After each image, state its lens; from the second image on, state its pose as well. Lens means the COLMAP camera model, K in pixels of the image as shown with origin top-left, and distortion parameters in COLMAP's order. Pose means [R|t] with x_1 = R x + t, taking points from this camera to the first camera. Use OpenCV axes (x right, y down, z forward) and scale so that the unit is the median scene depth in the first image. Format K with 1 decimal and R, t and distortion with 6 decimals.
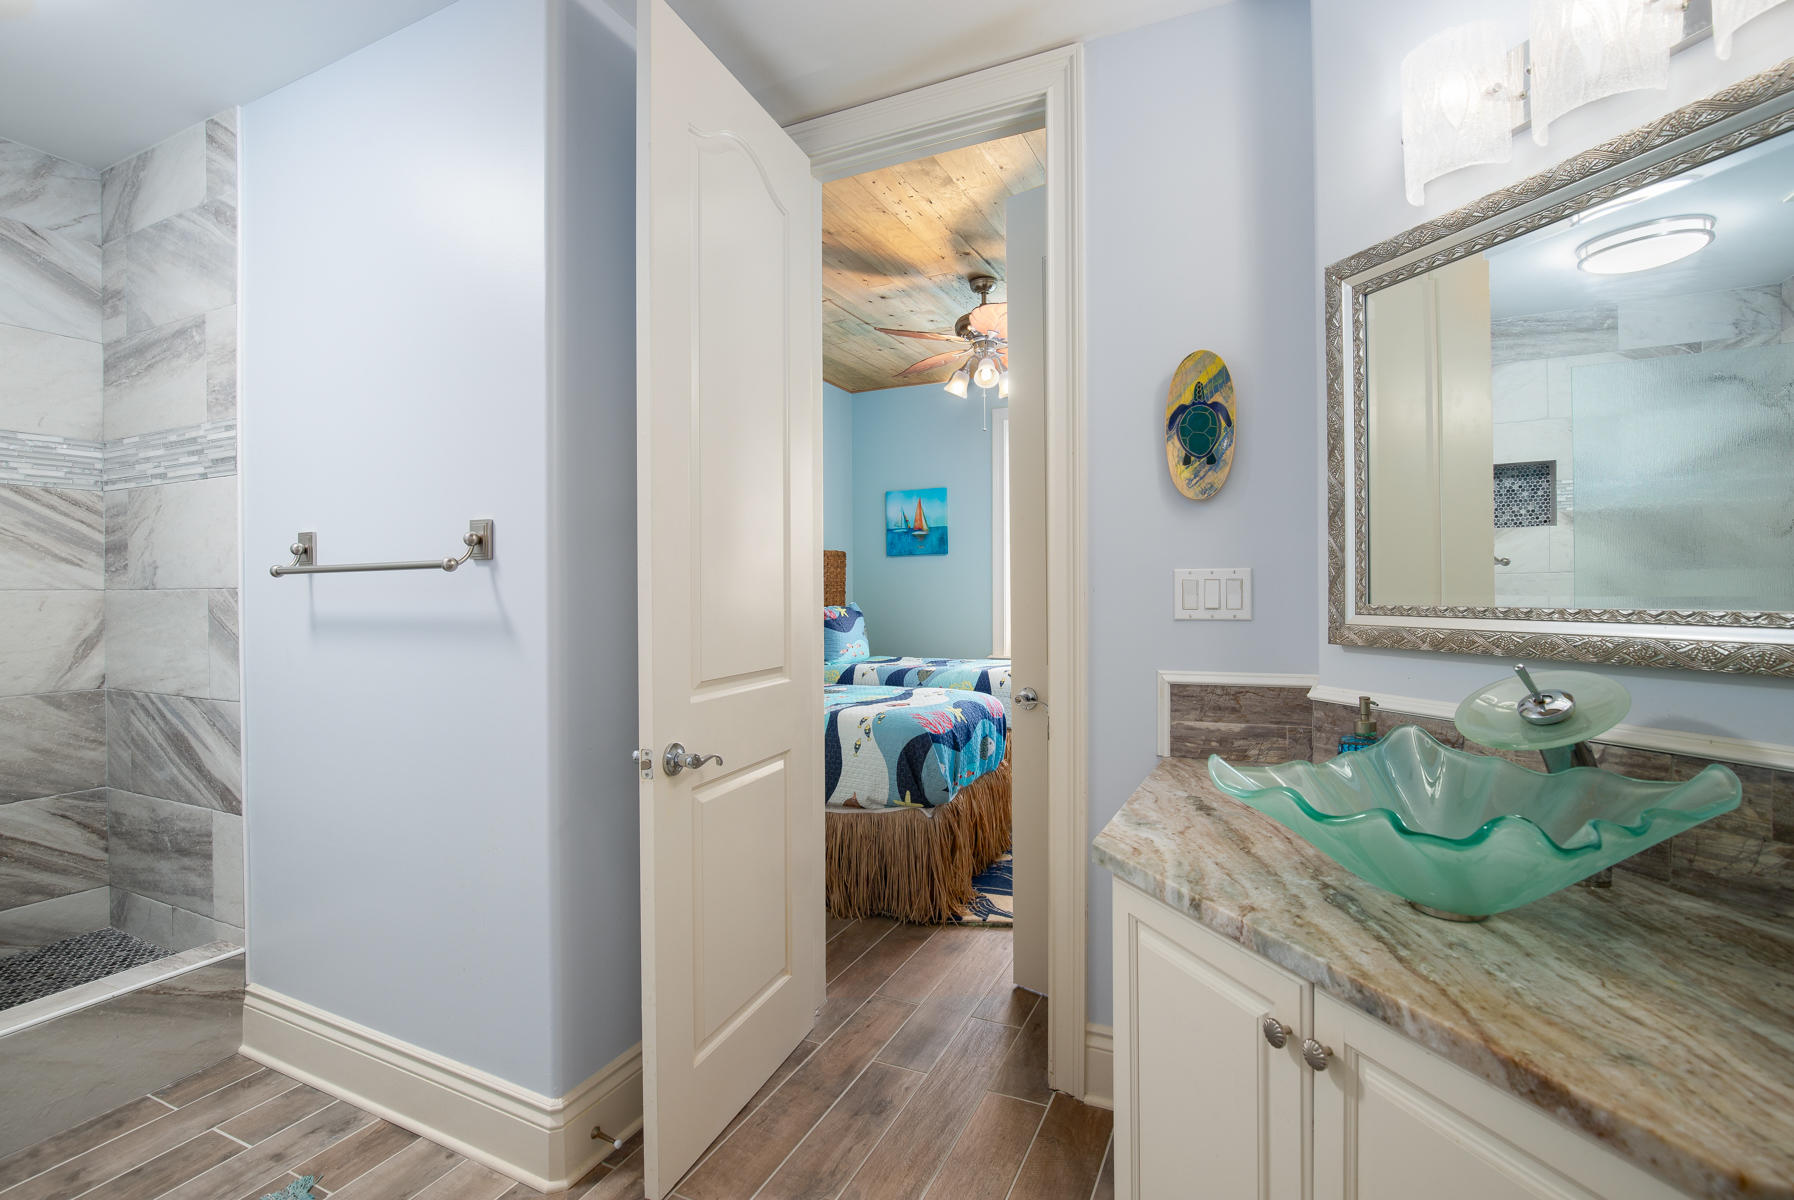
lens RADIAL K [[810.8, 0, 893.2], [0, 810.8, 597.6], [0, 0, 1]] dist [-0.000294, -0.000001]
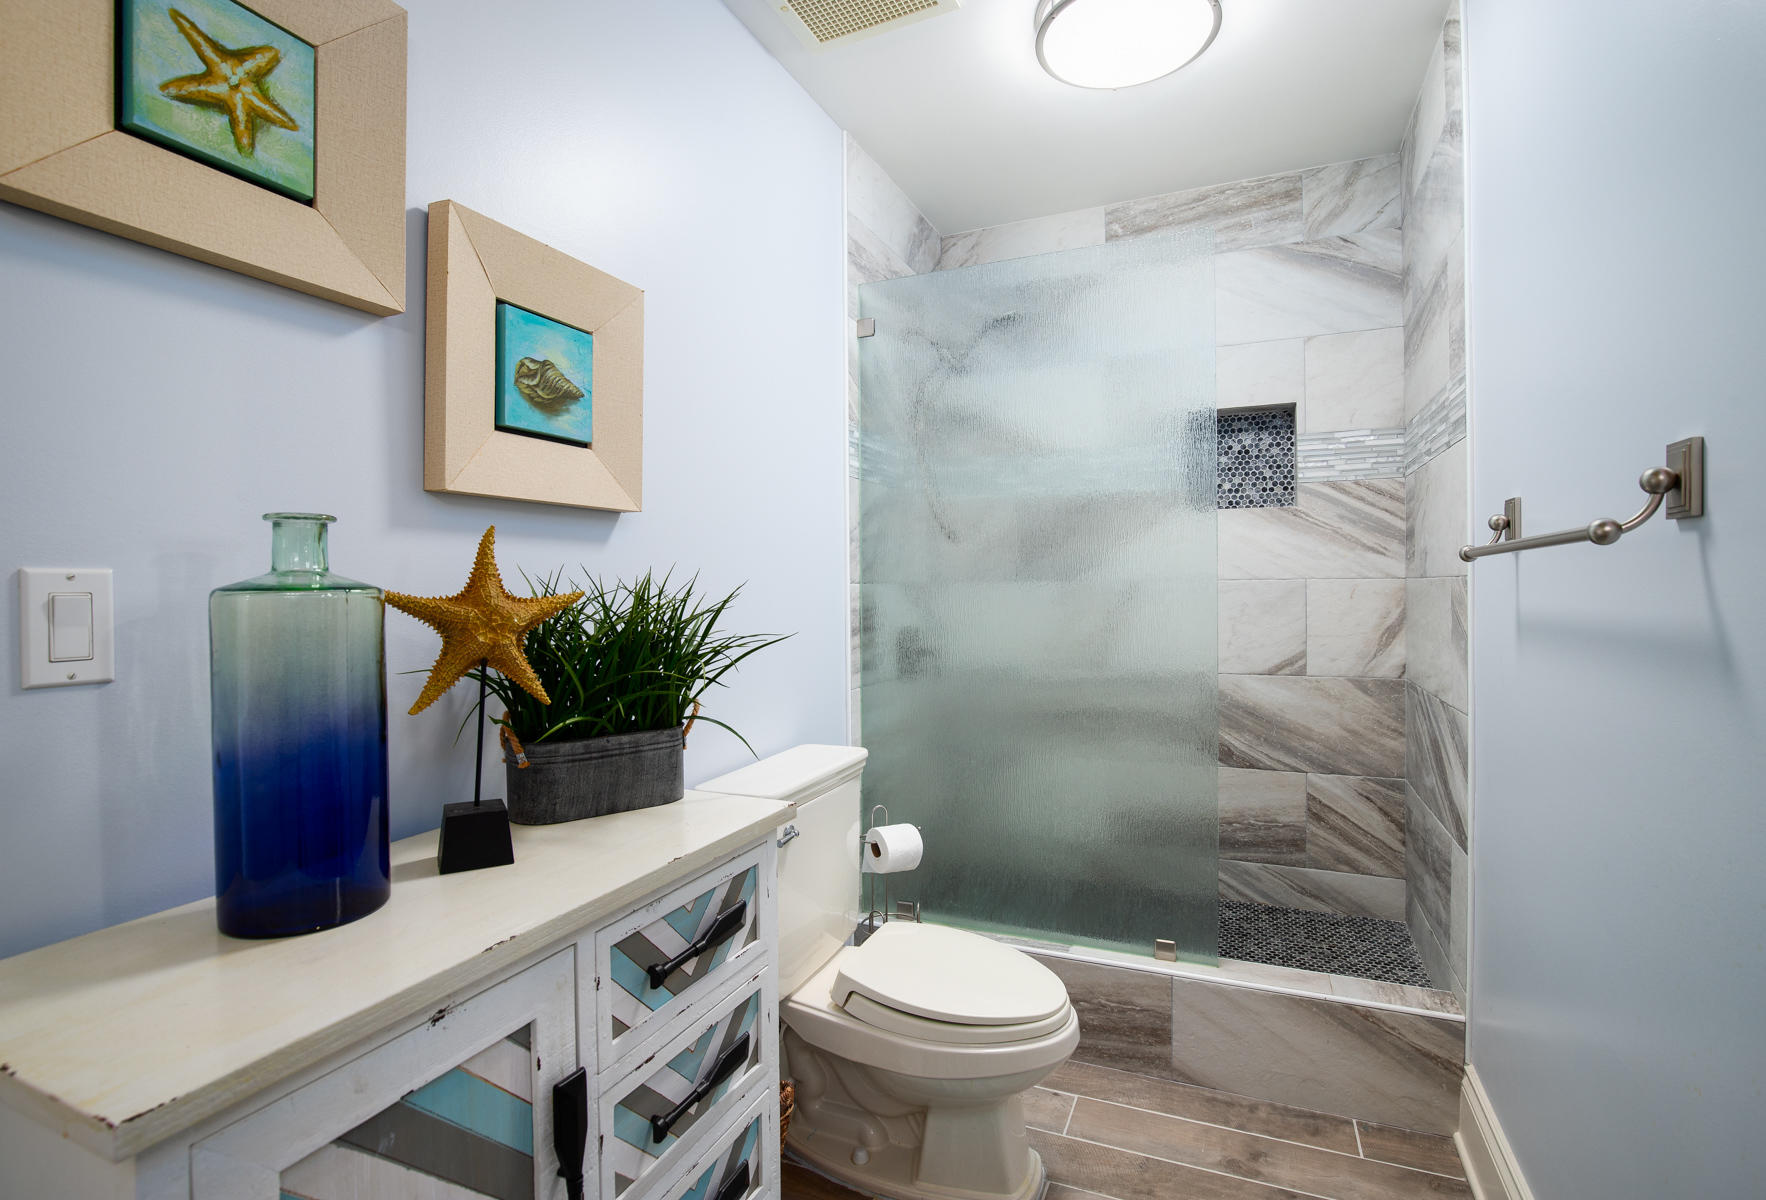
lens RADIAL K [[828.0, 0, 884.6], [0, 828.0, 592.8], [0, 0, 1]] dist [-0.020741, 0.000982]
pose [[0.041155, 0.012797, -0.999071, -0.010169], [-0.000836, 0.999918, 0.012773, -0.004020], [0.999152, 0.000309, 0.041163, 0.348510]]
